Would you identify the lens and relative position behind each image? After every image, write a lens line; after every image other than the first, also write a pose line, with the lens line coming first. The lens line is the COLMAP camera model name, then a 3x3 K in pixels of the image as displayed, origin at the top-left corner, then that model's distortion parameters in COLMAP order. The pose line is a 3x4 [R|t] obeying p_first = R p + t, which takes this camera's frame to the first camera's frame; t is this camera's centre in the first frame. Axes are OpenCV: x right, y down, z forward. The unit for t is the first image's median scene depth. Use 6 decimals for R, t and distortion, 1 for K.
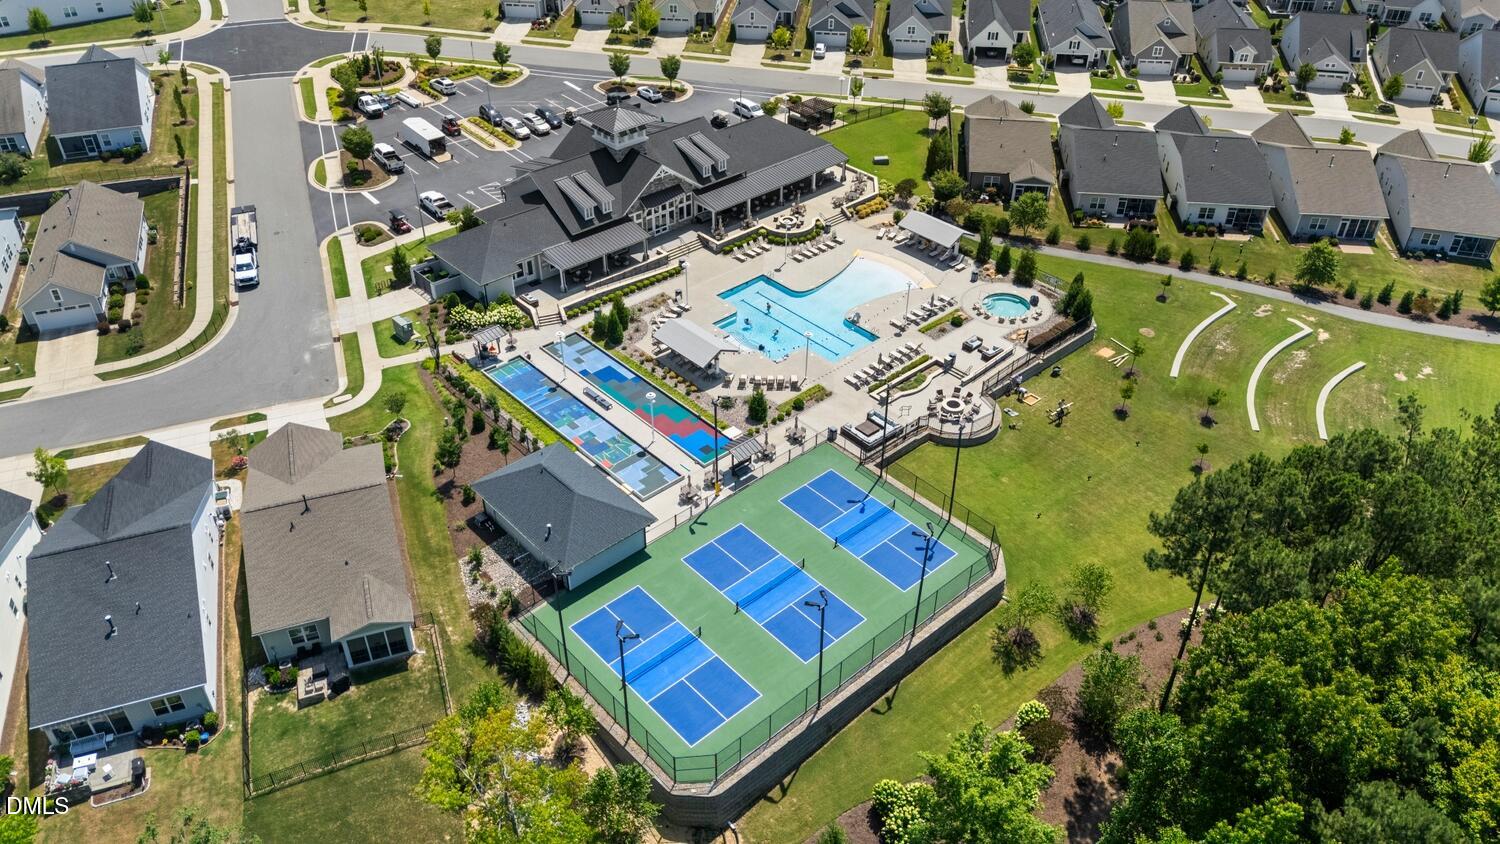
lens RADIAL K [[1161.0, 0, 750.0], [0, 1161.0, 422.0], [0, 0, 1]] dist [0.040400, -0.003561]
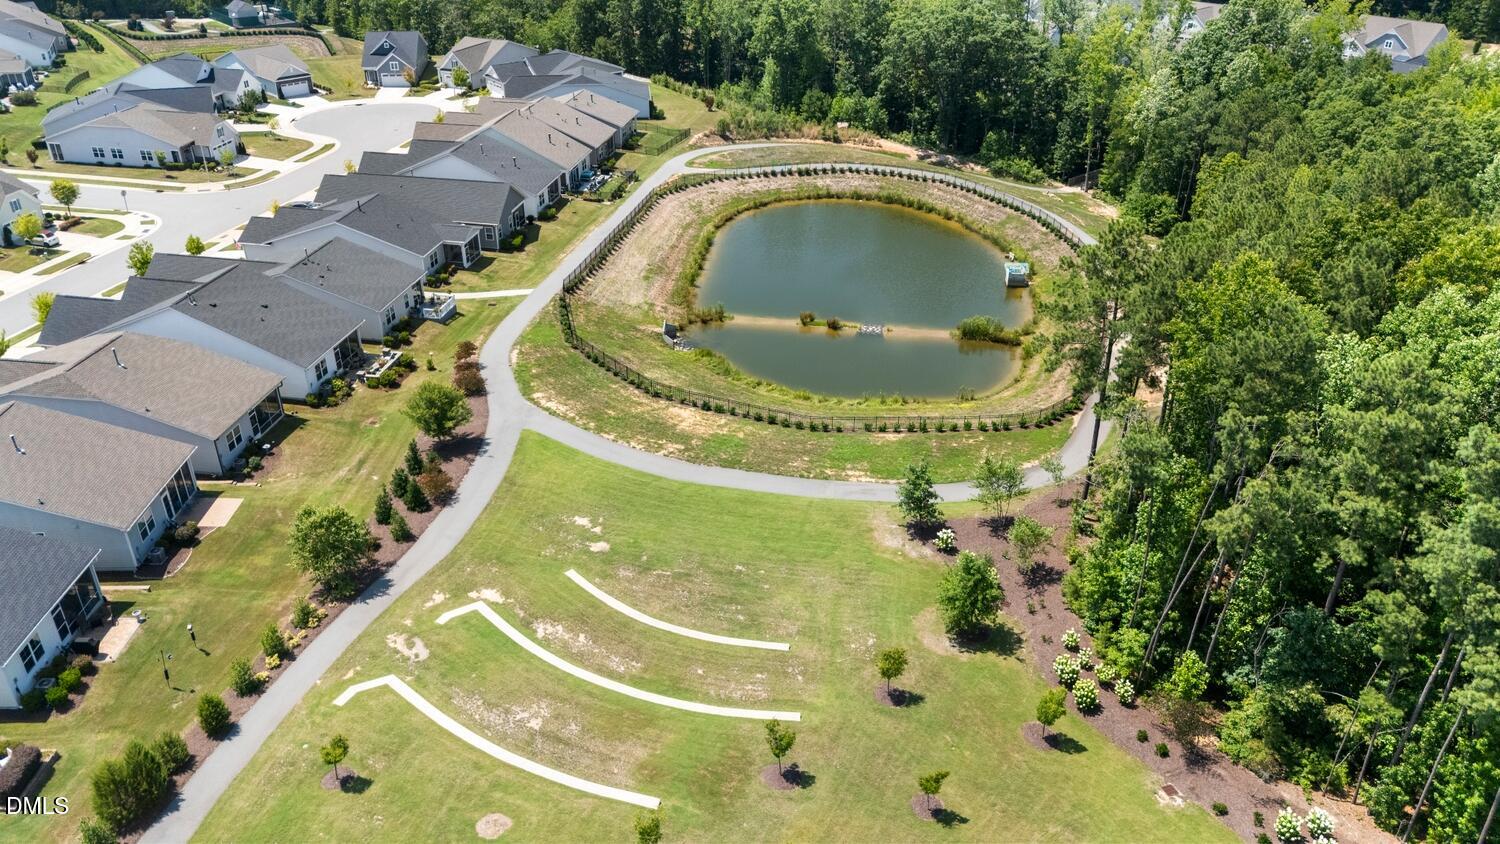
lens RADIAL K [[1085.6, 0, 779.3], [0, 1085.6, 424.5], [0, 0, 1]] dist [0.039664, -0.000633]
pose [[-0.146600, -0.499691, 0.853708, 0.043922], [0.568183, 0.663927, 0.486178, -0.336310], [-0.809739, 0.556336, 0.186584, 0.779603]]
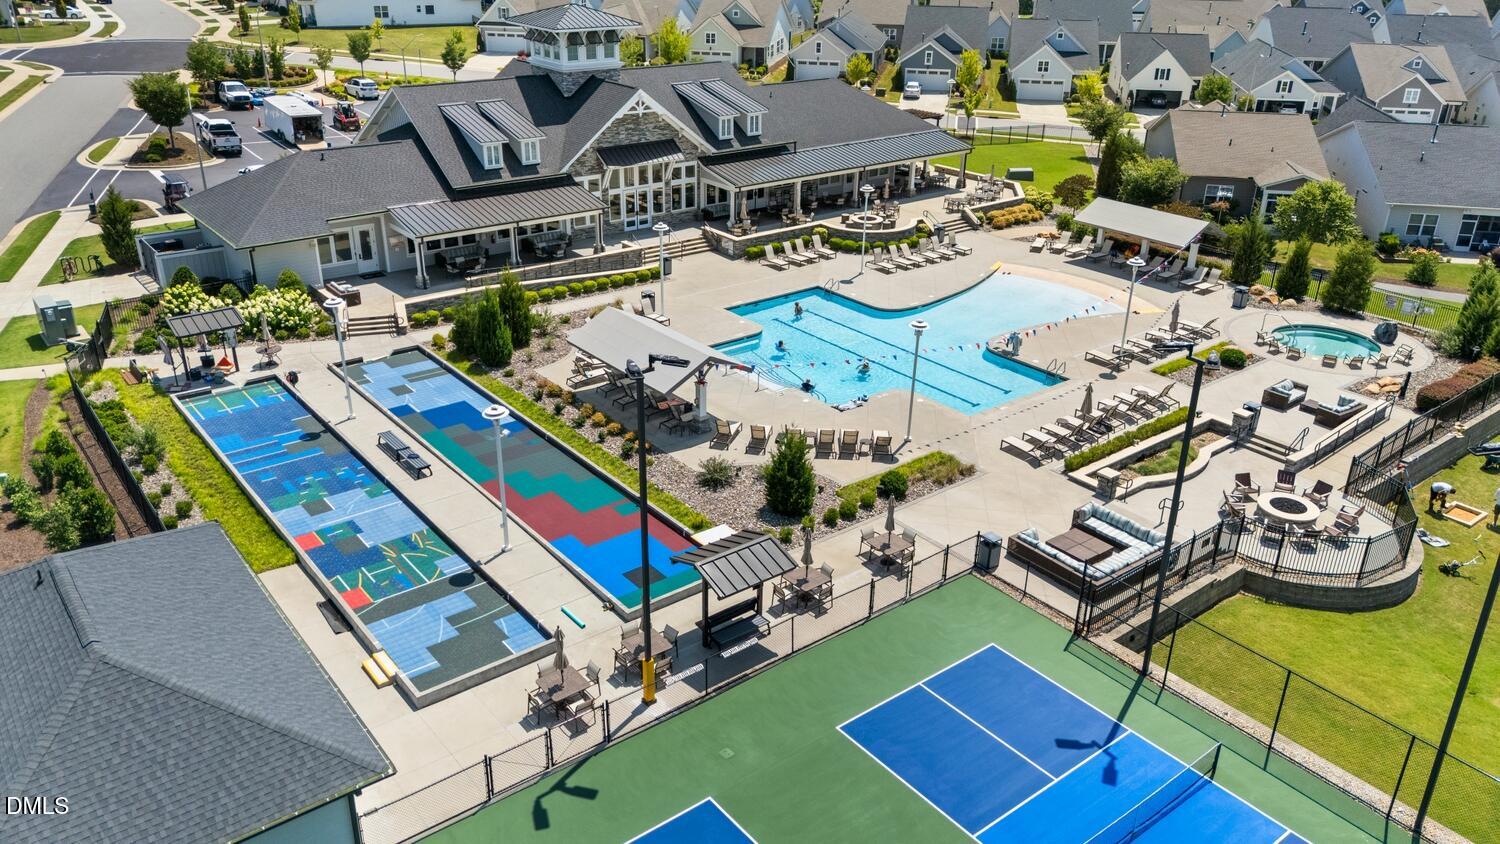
lens RADIAL K [[1161.0, 0, 750.0], [0, 1161.0, 422.0], [0, 0, 1]] dist [0.040400, -0.003561]
pose [[0.997793, 0.037696, -0.054655, 0.012406], [-0.047947, 0.978533, -0.200435, 0.041650], [0.045926, 0.202614, 0.978181, 0.548788]]
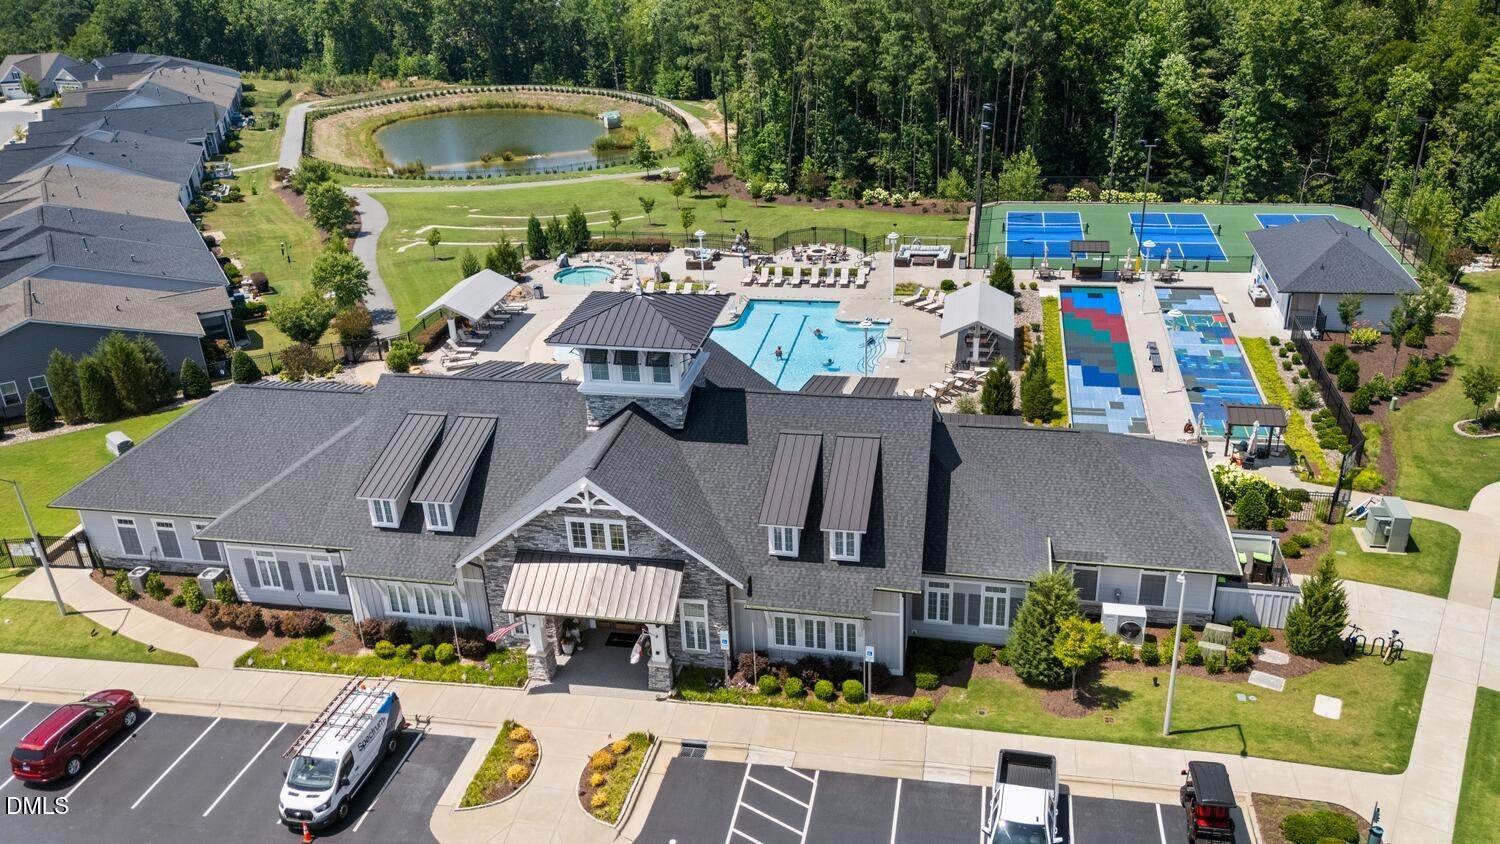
lens RADIAL K [[1161.0, 0, 750.0], [0, 1161.0, 422.0], [0, 0, 1]] dist [0.040400, -0.003561]
pose [[-0.592850, -0.334534, 0.732541, -0.466698], [0.498103, 0.562436, 0.659969, -0.527325], [-0.632789, 0.756143, -0.166808, 1.188650]]
